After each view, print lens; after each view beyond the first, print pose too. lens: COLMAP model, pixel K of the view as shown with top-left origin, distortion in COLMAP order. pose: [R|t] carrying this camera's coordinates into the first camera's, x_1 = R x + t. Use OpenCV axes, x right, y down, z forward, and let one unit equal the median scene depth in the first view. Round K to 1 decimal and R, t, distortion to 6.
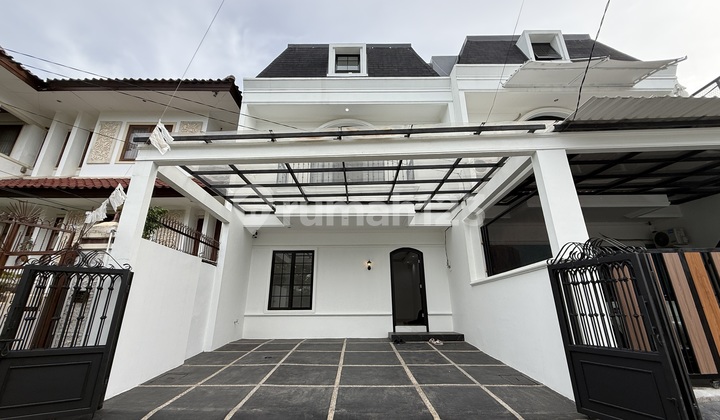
lens RADIAL K [[290.5, 0, 360.0], [0, 290.5, 210.0], [0, 0, 1]] dist [-0.012958, 0.000273]
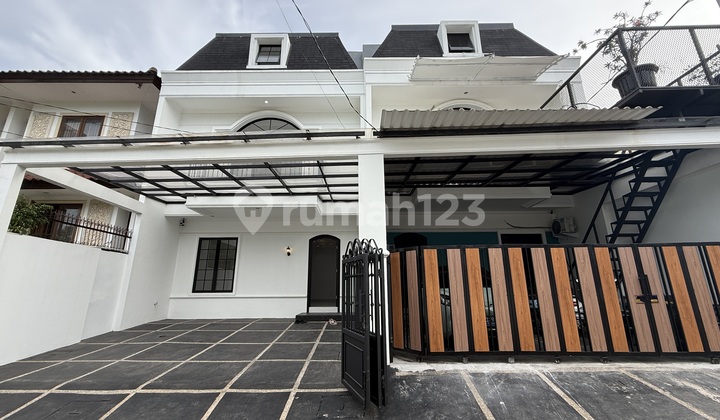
lens RADIAL K [[290.5, 0, 360.0], [0, 290.5, 210.0], [0, 0, 1]] dist [-0.012958, 0.000273]
pose [[0.999955, -0.002178, 0.009202, 0.291815], [0.001542, 0.997640, 0.068639, -0.034689], [-0.009330, -0.068622, 0.997599, -0.056795]]
